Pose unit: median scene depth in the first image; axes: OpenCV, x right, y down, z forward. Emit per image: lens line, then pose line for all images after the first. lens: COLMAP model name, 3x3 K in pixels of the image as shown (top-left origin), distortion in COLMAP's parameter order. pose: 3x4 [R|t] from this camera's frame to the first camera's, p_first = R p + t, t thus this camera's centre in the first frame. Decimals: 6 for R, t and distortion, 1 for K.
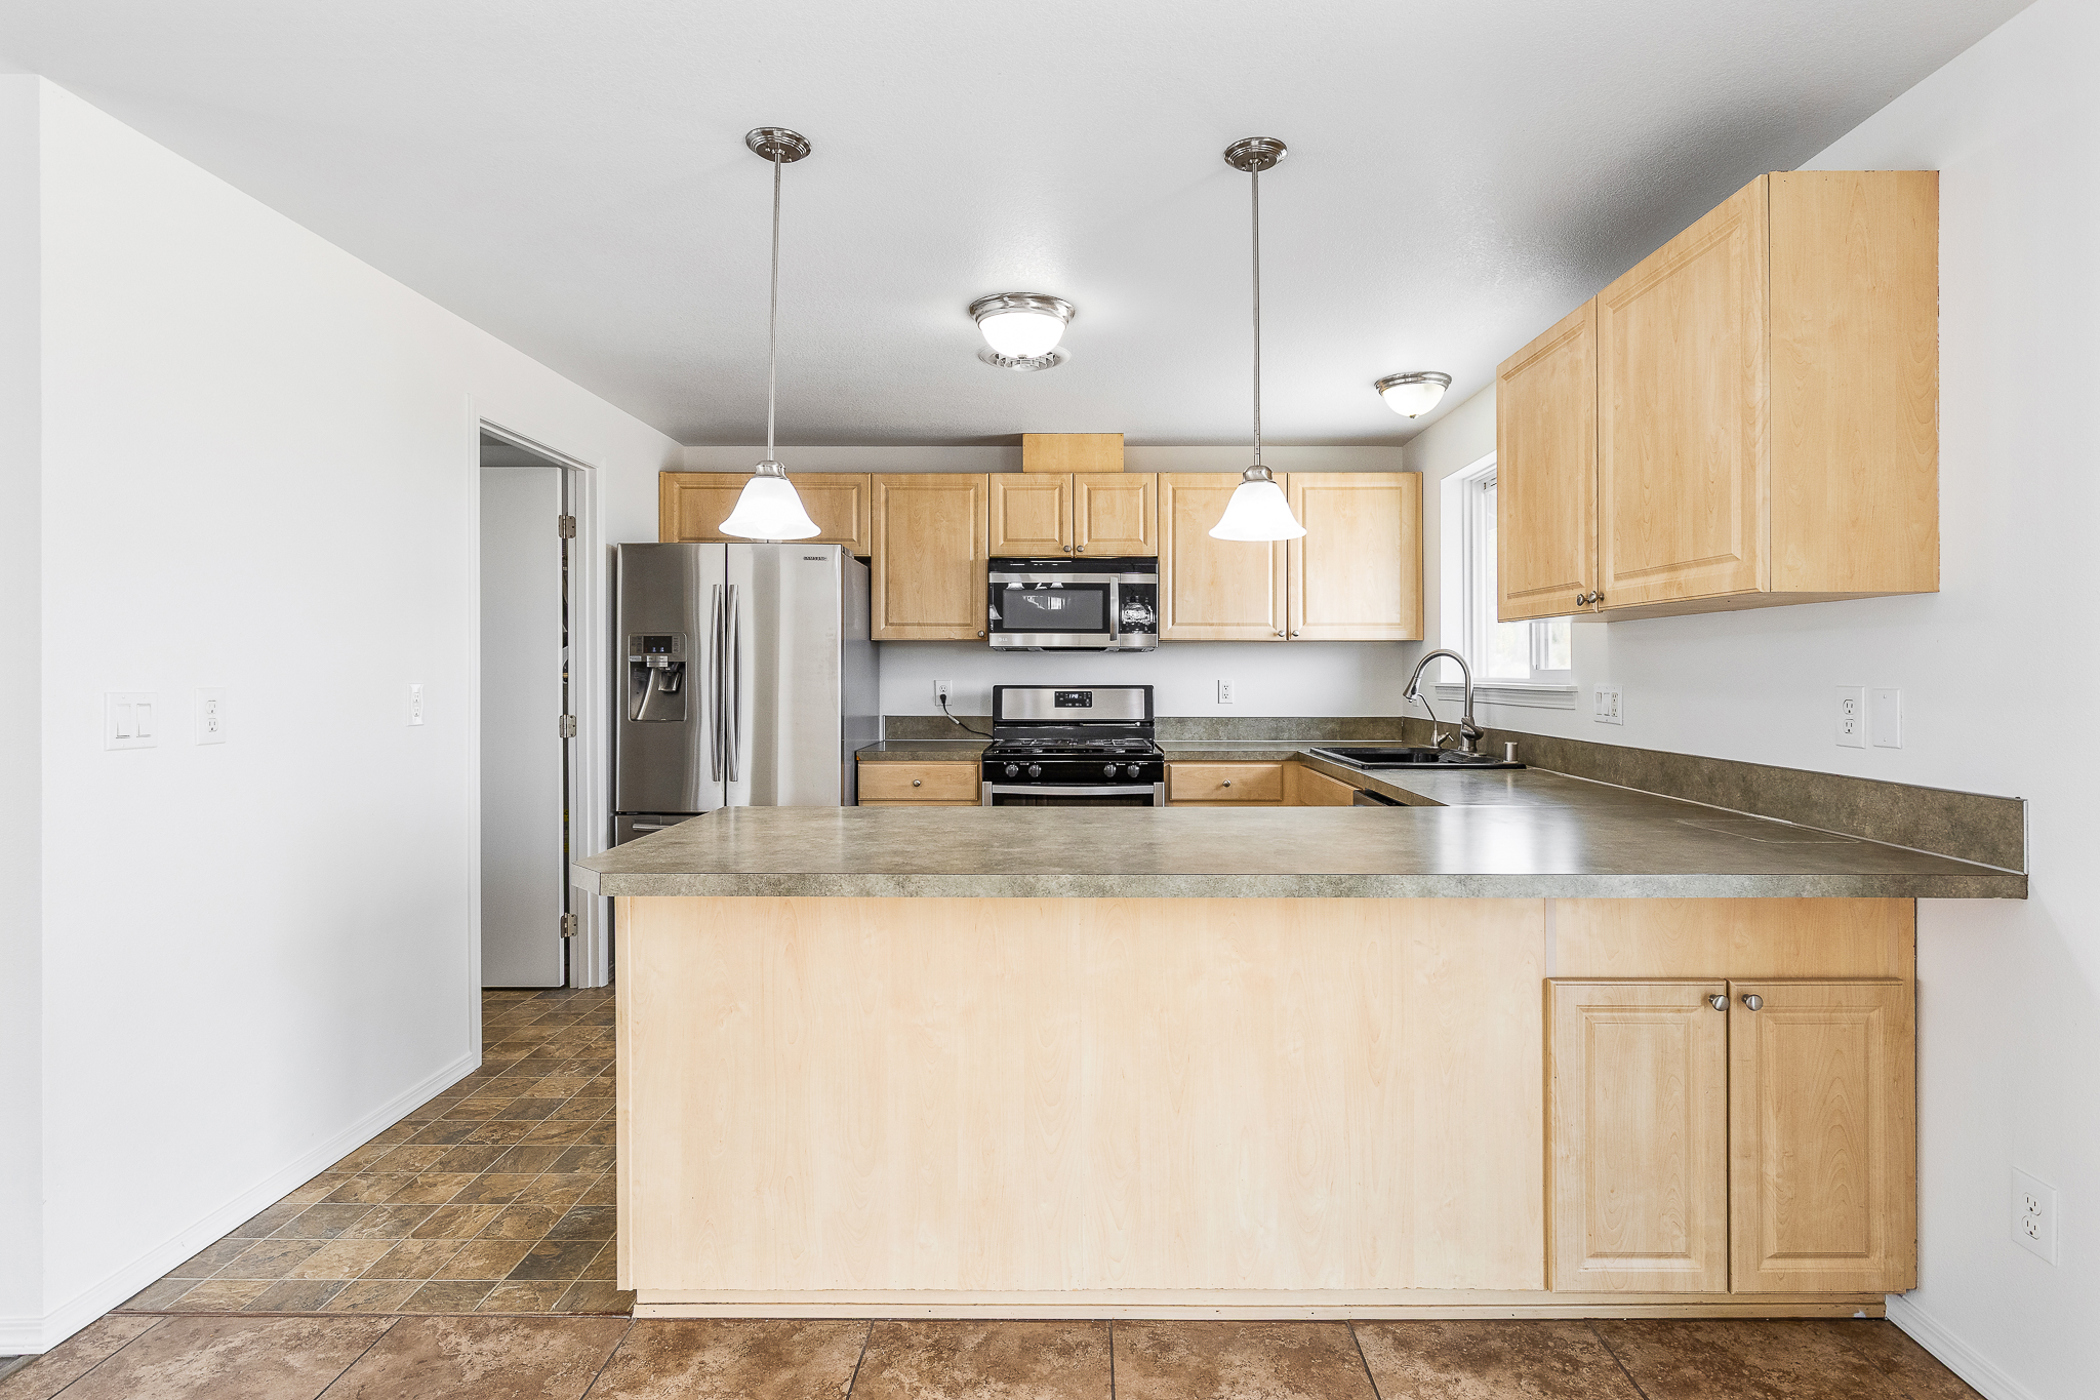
lens RADIAL K [[1056.6, 0, 1068.5], [0, 1056.6, 668.7], [0, 0, 1]] dist [0.000322, -0.000945]
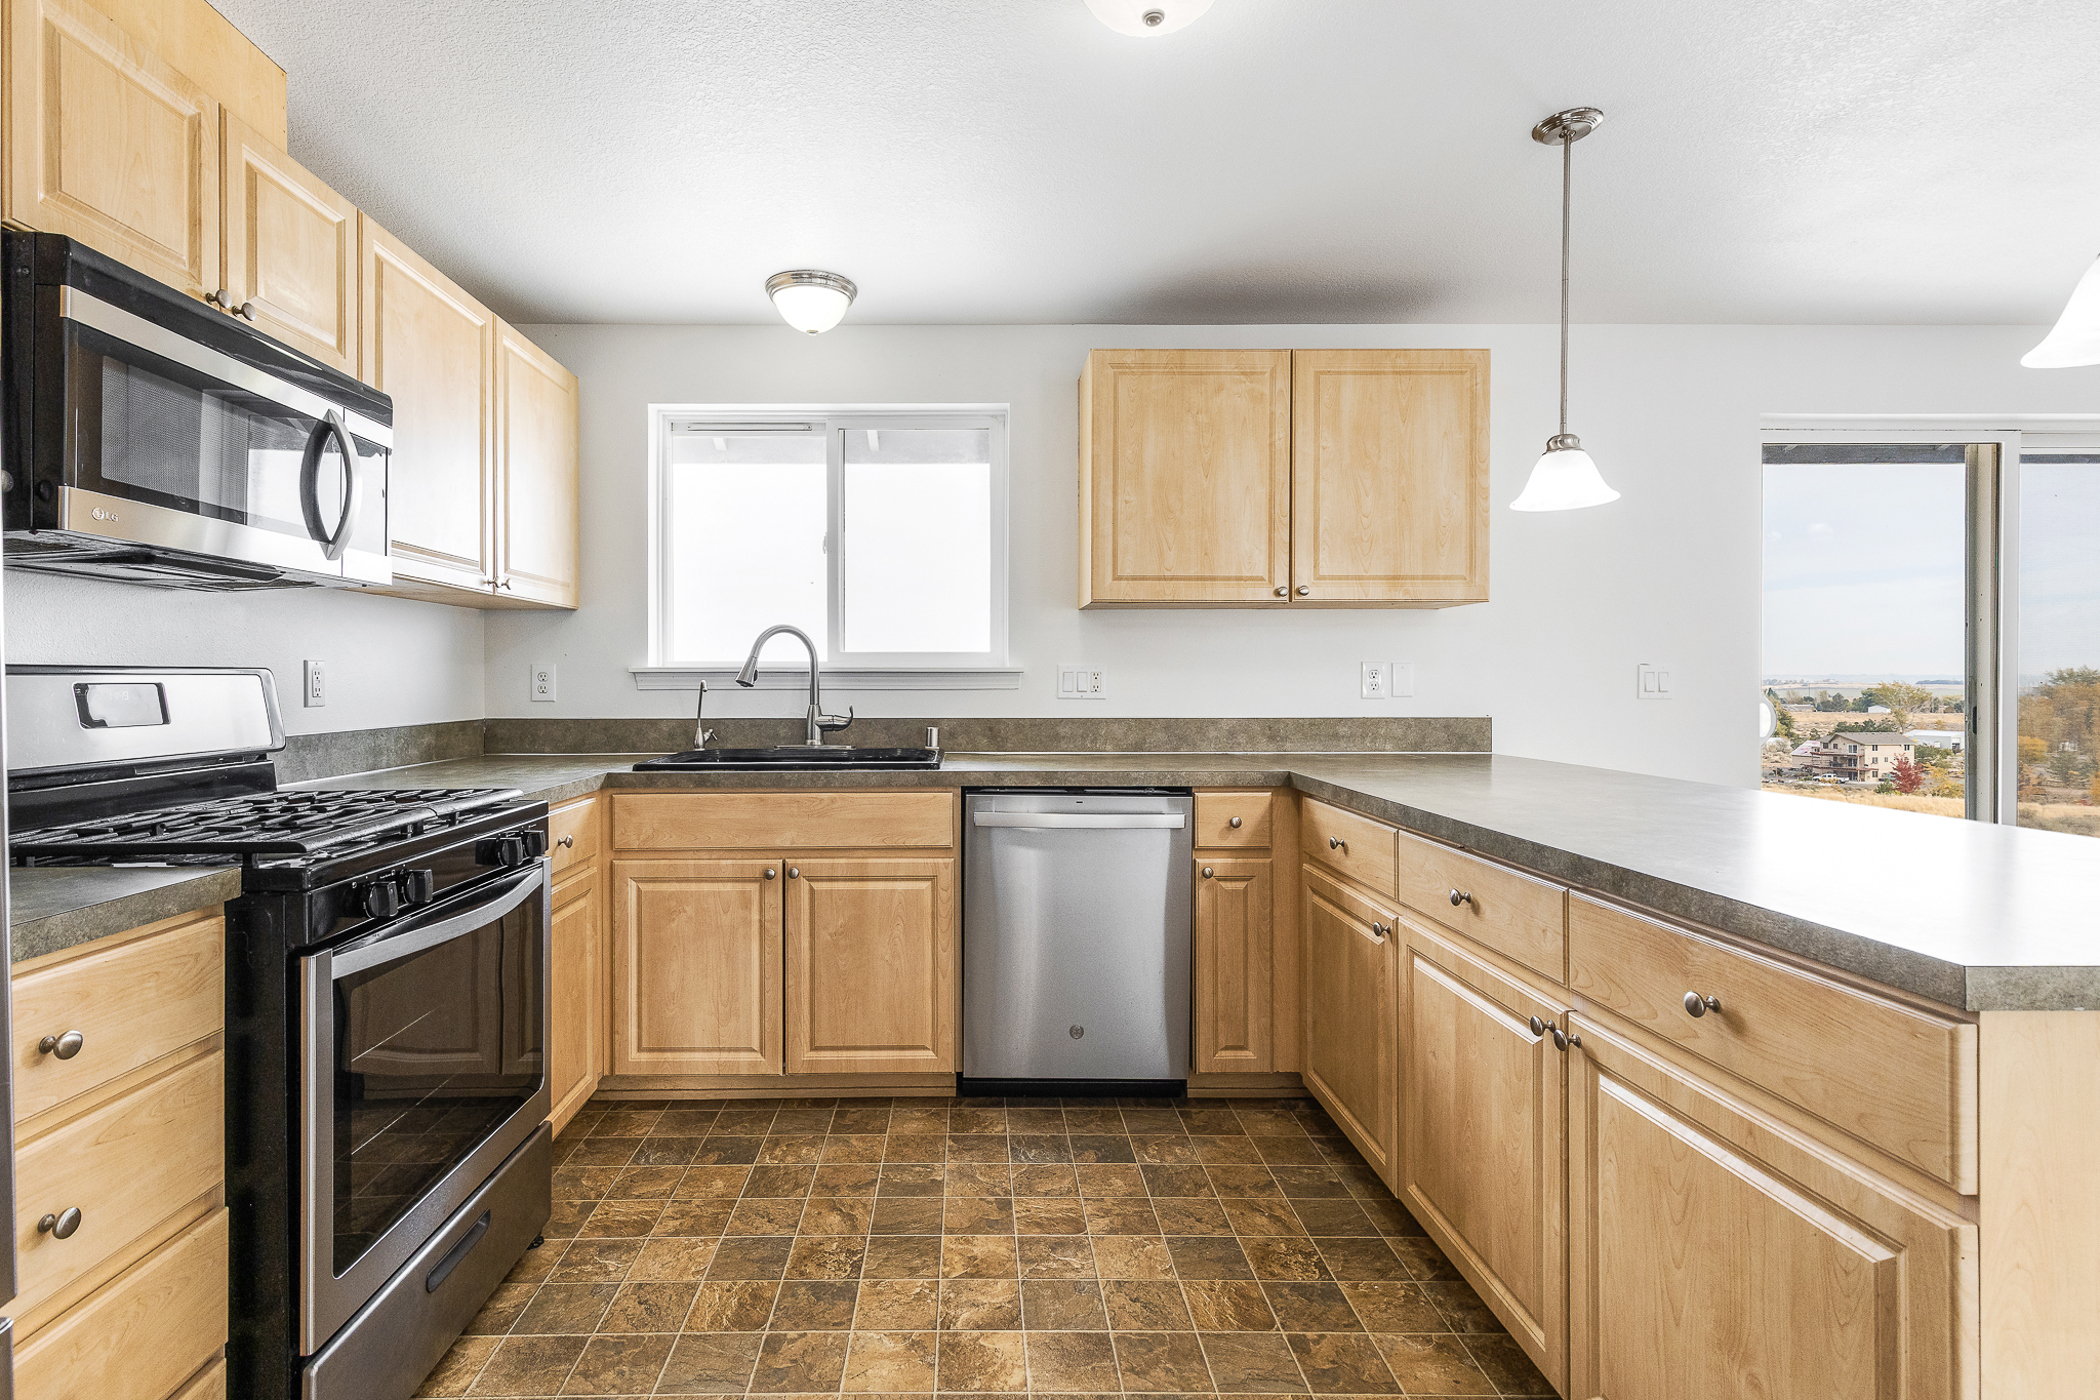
lens RADIAL K [[1004.3, 0, 976.7], [0, 1004.3, 679.2], [0, 0, 1]] dist [0.015647, 0.000187]
pose [[-0.018186, 0.000991, 0.999834, -0.370215], [-0.002827, 0.999995, -0.001043, 0.020955], [-0.999831, -0.002845, -0.018183, 0.748341]]
